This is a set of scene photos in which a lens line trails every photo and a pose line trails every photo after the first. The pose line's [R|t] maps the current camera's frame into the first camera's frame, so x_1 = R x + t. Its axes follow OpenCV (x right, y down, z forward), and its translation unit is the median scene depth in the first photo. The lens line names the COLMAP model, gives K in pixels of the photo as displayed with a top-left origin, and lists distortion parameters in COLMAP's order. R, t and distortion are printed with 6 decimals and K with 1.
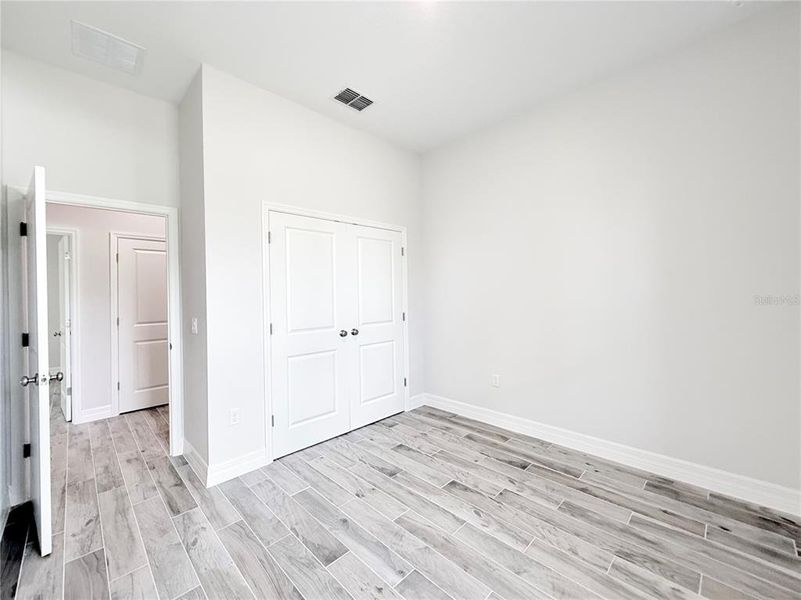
lens RADIAL K [[341.7, 0, 400.5], [0, 341.7, 278.3], [0, 0, 1]] dist [-0.000374, 0.000243]
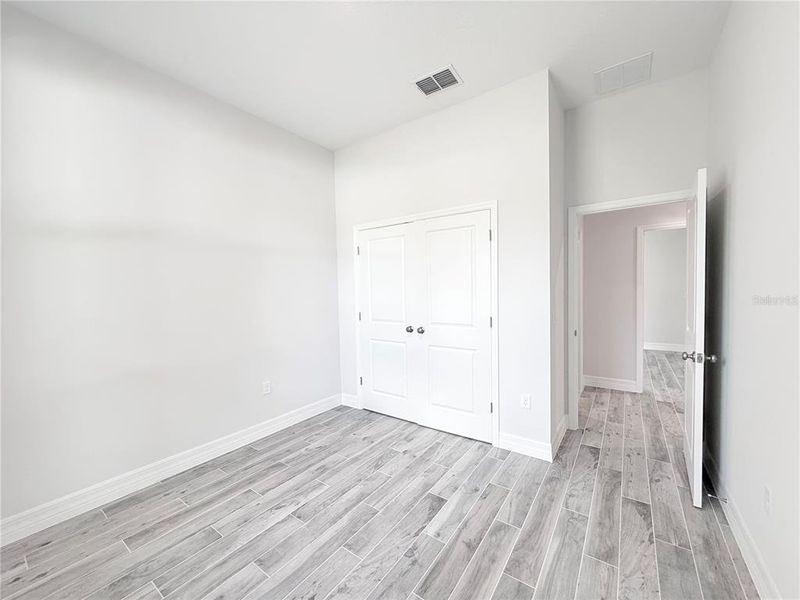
lens RADIAL K [[318.8, 0, 399.3], [0, 318.8, 302.0], [0, 0, 1]] dist [-0.000261, 0.000133]
pose [[0.177837, 0.049221, -0.982828, 0.778446], [0.036143, 0.997748, 0.056508, 0.019604], [0.983396, -0.045572, 0.175657, 0.787408]]
